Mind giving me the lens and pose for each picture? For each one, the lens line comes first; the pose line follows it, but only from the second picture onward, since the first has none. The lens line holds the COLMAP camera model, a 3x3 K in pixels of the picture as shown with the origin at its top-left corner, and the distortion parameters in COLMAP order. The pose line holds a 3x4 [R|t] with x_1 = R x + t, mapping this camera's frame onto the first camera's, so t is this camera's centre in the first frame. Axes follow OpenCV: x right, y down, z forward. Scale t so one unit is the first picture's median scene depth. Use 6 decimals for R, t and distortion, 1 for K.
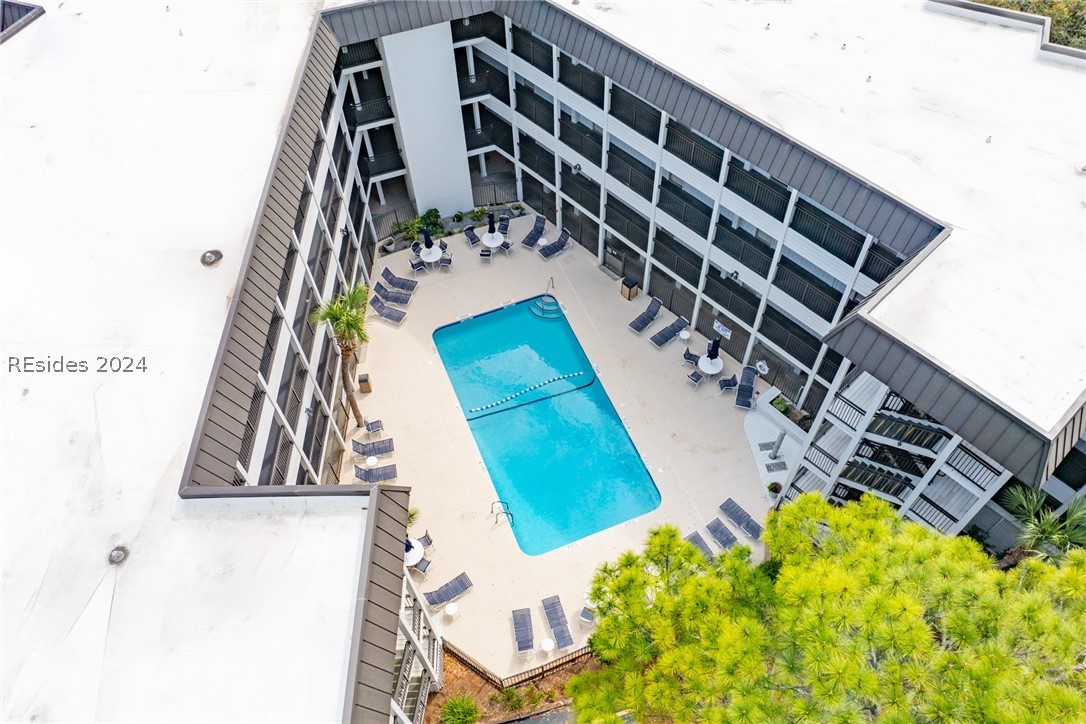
lens RADIAL K [[795.9, 0, 543.0], [0, 795.9, 362.0], [0, 0, 1]] dist [-0.066162, 0.001747]
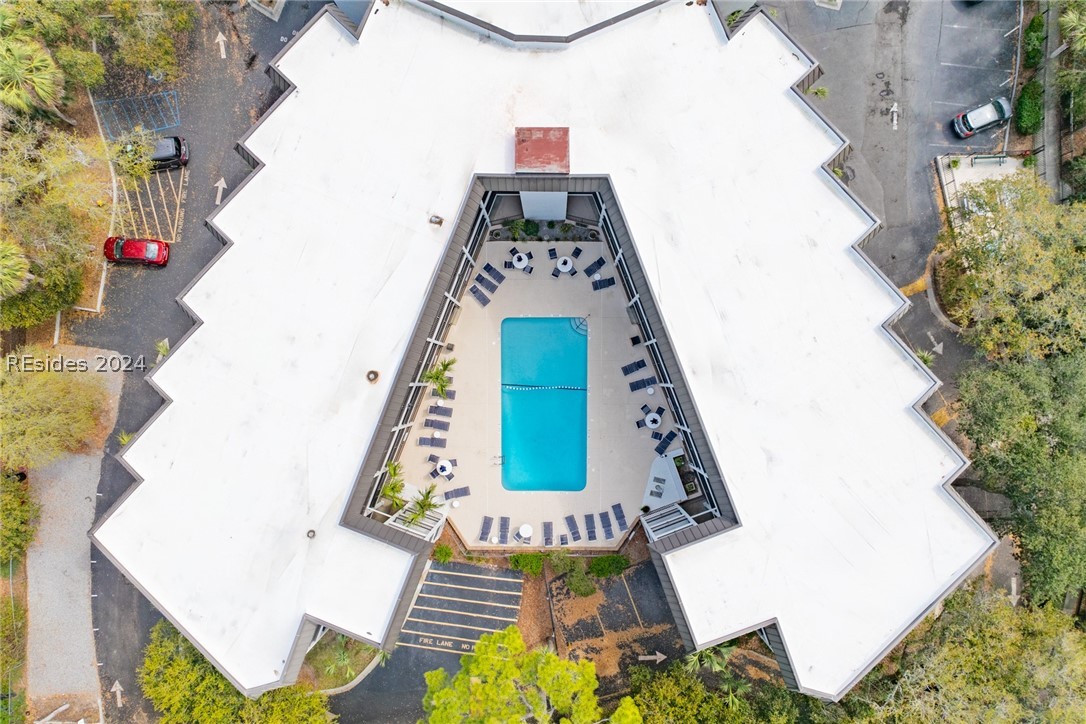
lens RADIAL K [[795.9, 0, 543.0], [0, 795.9, 362.0], [0, 0, 1]] dist [-0.066162, 0.001747]
pose [[0.928170, 0.372151, 0.002084, -0.045400], [-0.310001, 0.770041, 0.557617, -0.980425], [0.205913, -0.518209, 0.830096, -0.341881]]
